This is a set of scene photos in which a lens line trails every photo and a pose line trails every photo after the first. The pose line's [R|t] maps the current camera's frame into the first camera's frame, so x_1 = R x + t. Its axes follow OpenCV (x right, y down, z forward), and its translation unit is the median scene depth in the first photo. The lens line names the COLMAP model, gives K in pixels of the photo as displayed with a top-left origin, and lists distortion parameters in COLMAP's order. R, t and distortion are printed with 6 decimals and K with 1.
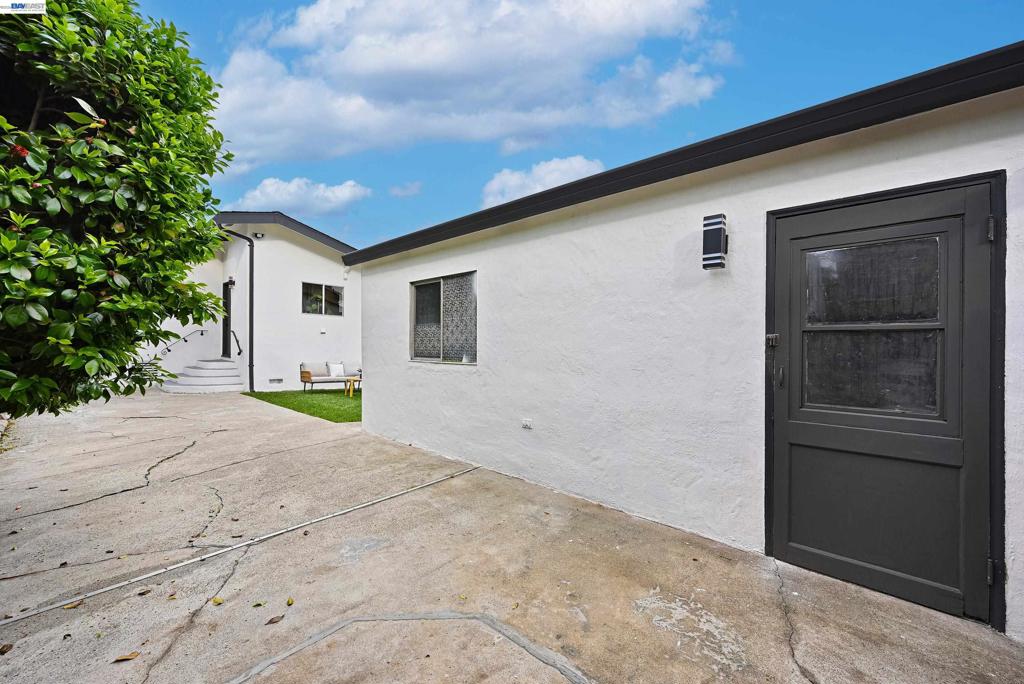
lens RADIAL K [[408.8, 0, 511.8], [0, 408.8, 343.0], [0, 0, 1]] dist [0.001549, 0.000174]
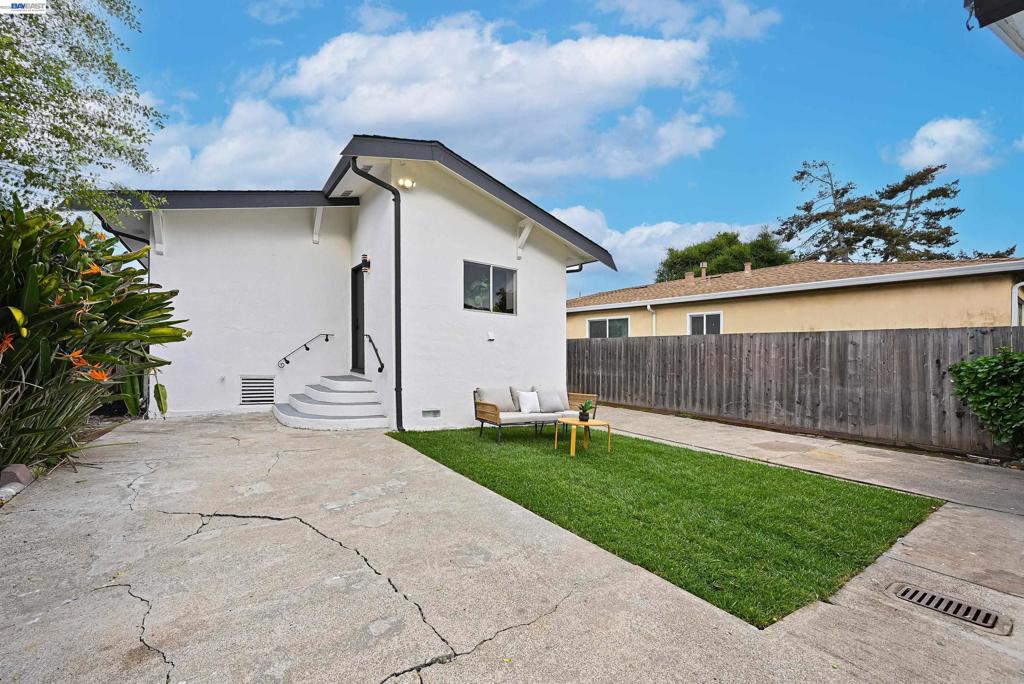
lens RADIAL K [[408.8, 0, 505.5], [0, 408.8, 380.7], [0, 0, 1]] dist [0.001549, 0.000174]
pose [[0.976738, 0.031855, -0.212058, -0.311192], [-0.018973, 0.997864, 0.062508, -0.000973], [0.213596, -0.057030, 0.975256, 0.380560]]
